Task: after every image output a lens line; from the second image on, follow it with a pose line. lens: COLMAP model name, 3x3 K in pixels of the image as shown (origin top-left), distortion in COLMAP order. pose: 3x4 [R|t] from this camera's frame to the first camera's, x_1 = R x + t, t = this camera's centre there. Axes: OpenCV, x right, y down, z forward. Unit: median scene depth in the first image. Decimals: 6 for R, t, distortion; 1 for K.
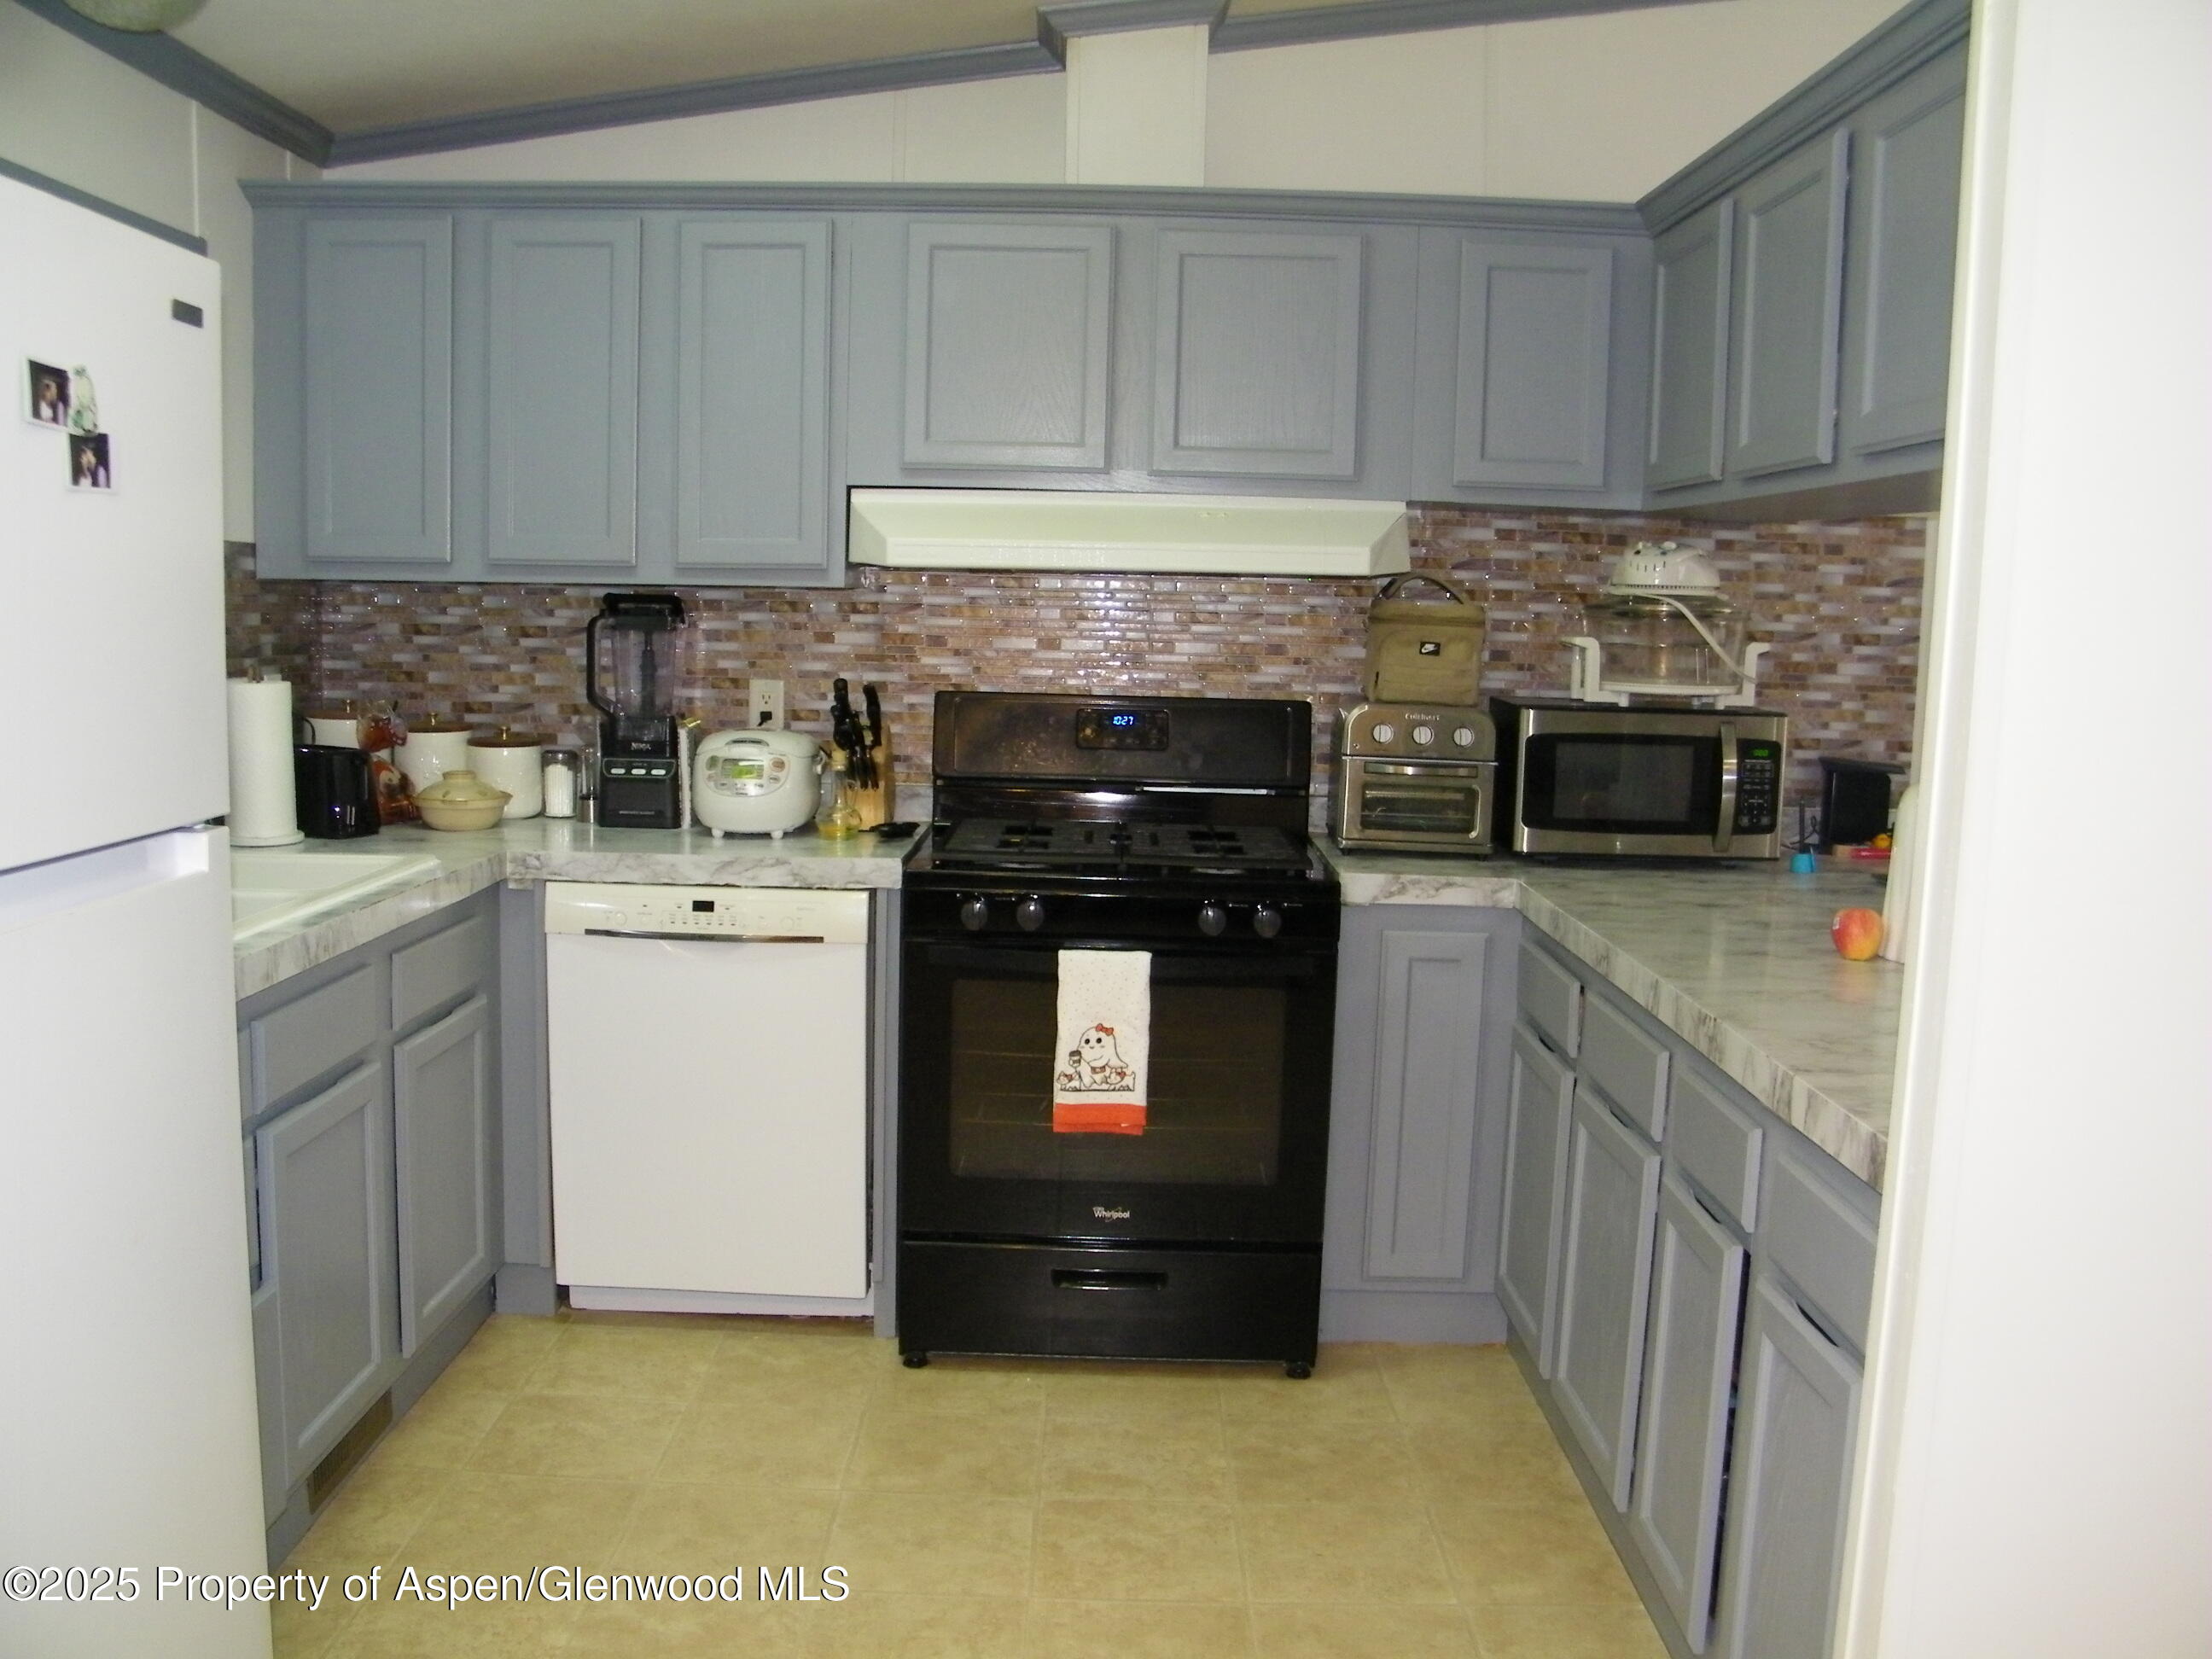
lens RADIAL K [[1875.2, 0, 1115.9], [0, 1875.2, 834.0], [0, 0, 1]] dist [-0.194187, 0.188012]
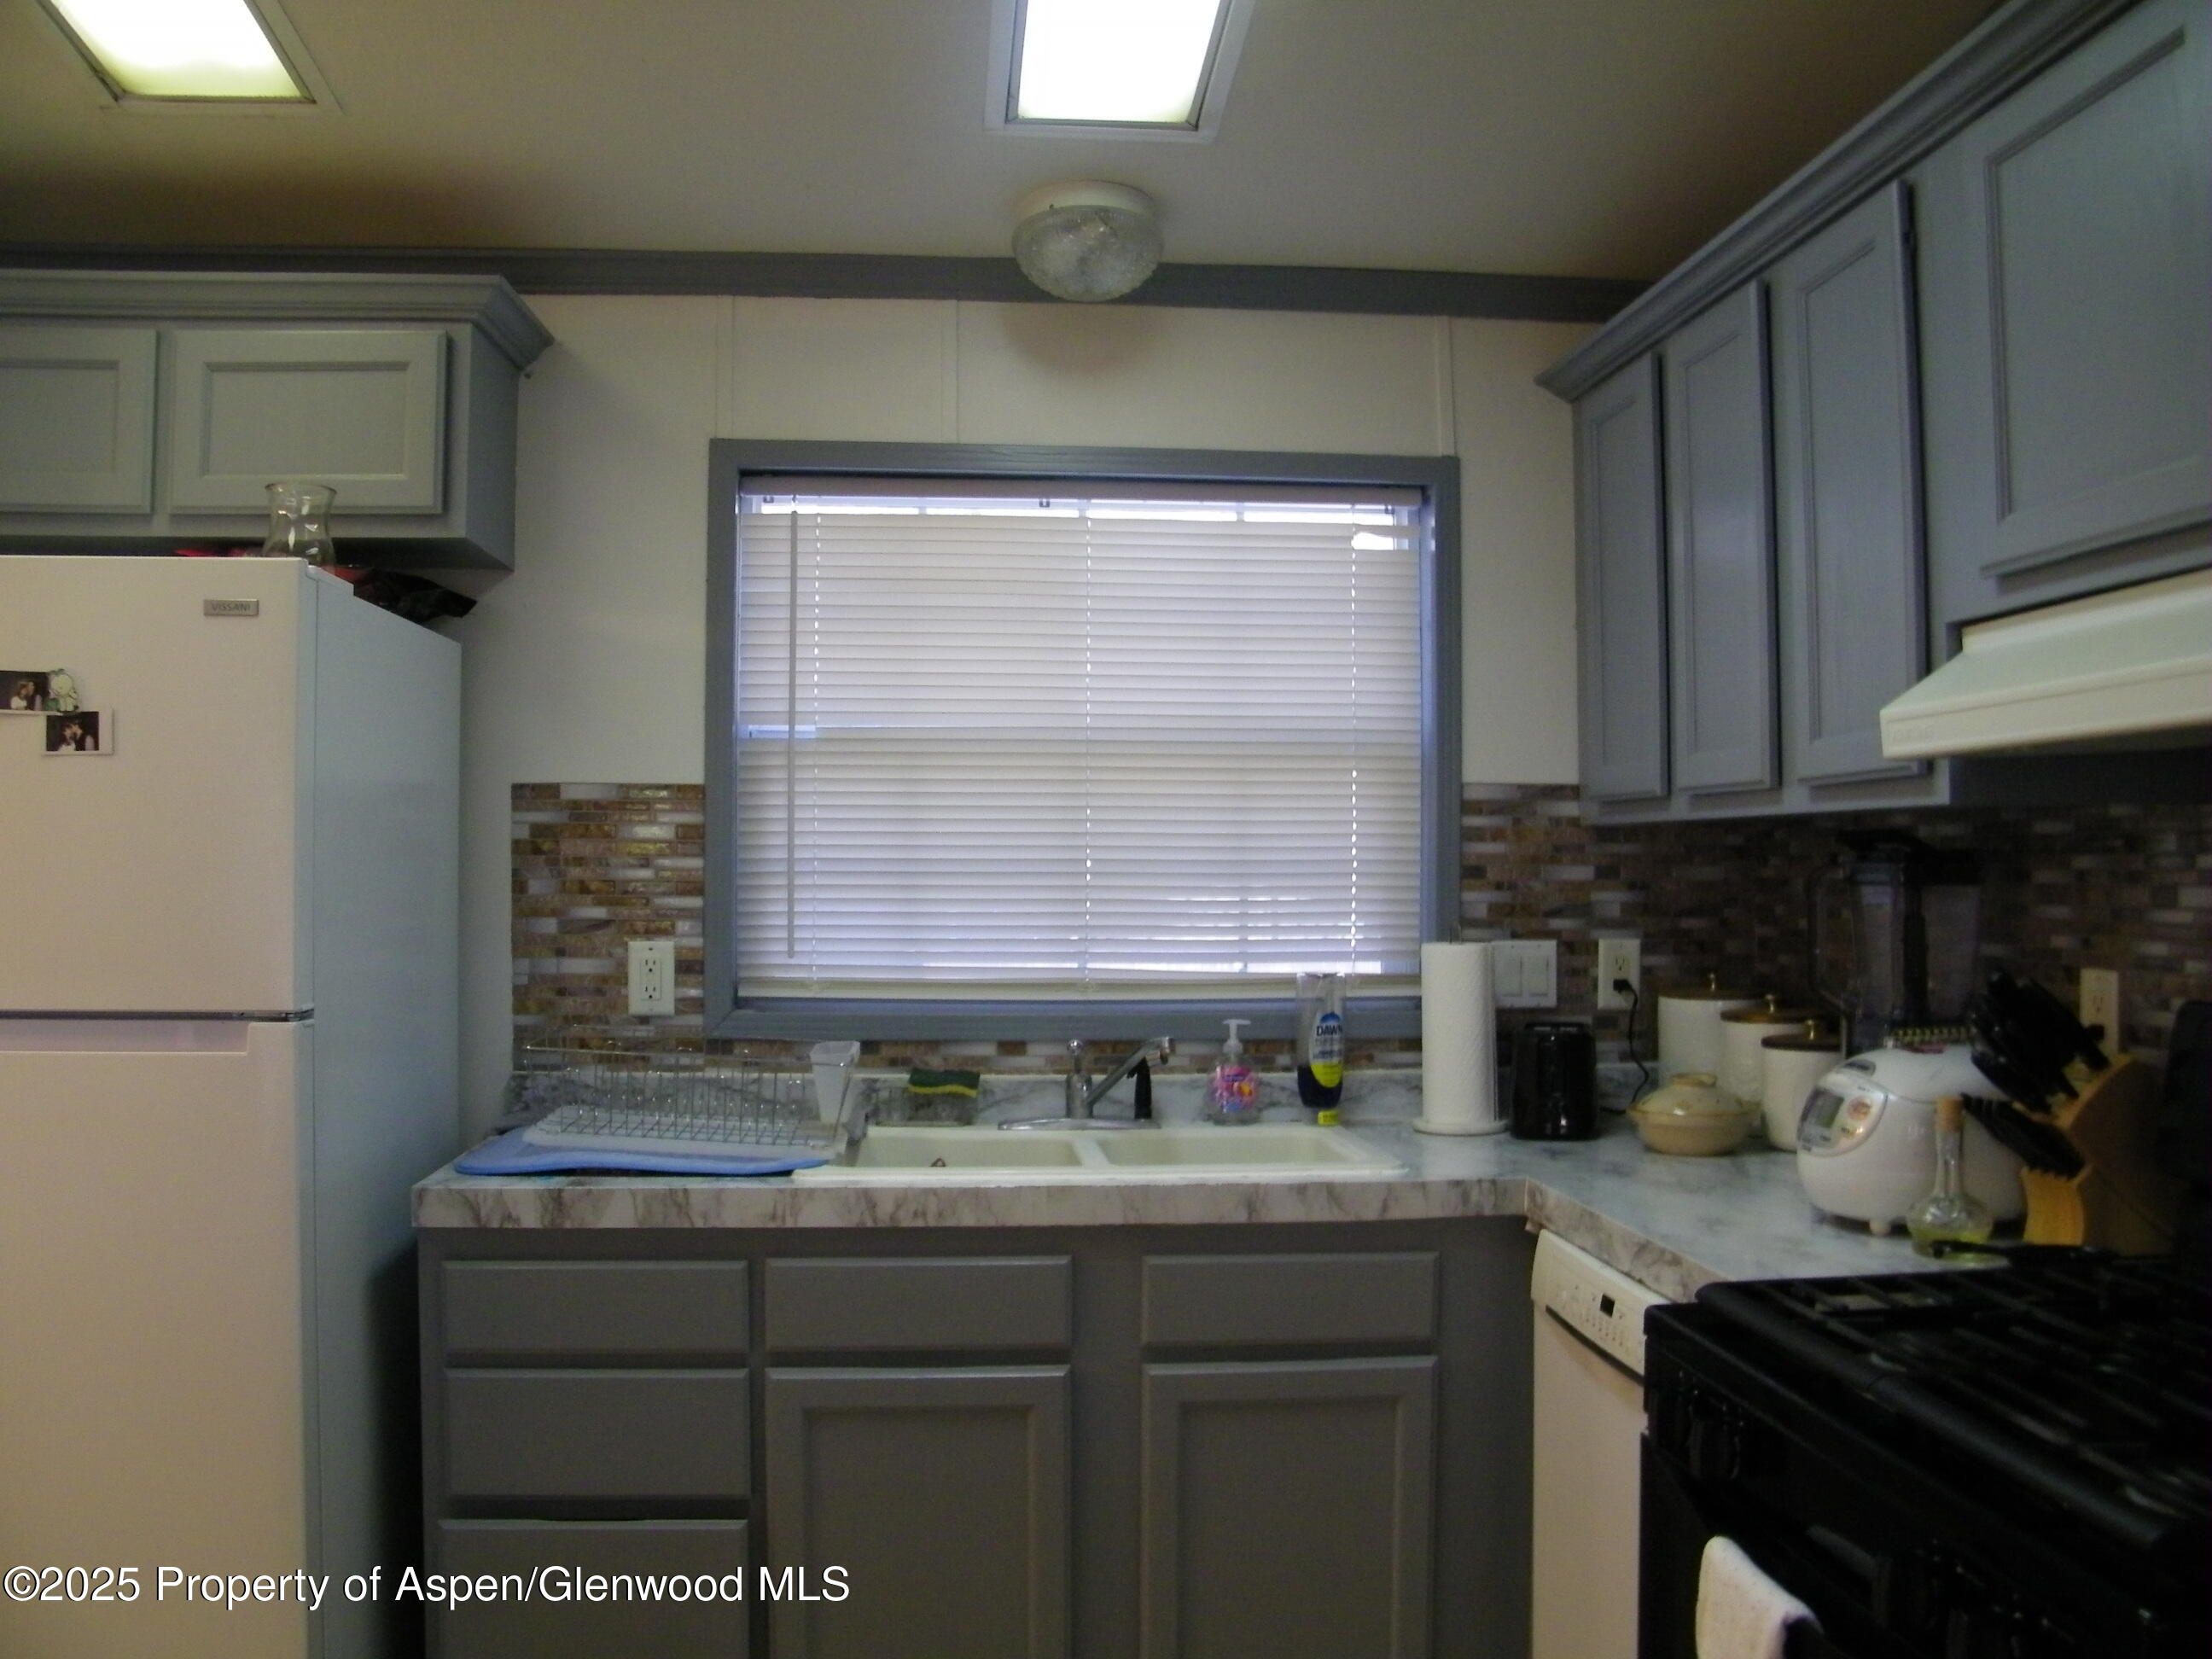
lens RADIAL K [[1875.2, 0, 1115.9], [0, 1875.2, 834.0], [0, 0, 1]] dist [-0.194187, 0.188012]
pose [[0.094462, -0.042454, -0.994623, 0.378666], [-0.120946, 0.991200, -0.053794, -0.063460], [0.988154, 0.125378, 0.088496, 0.706783]]
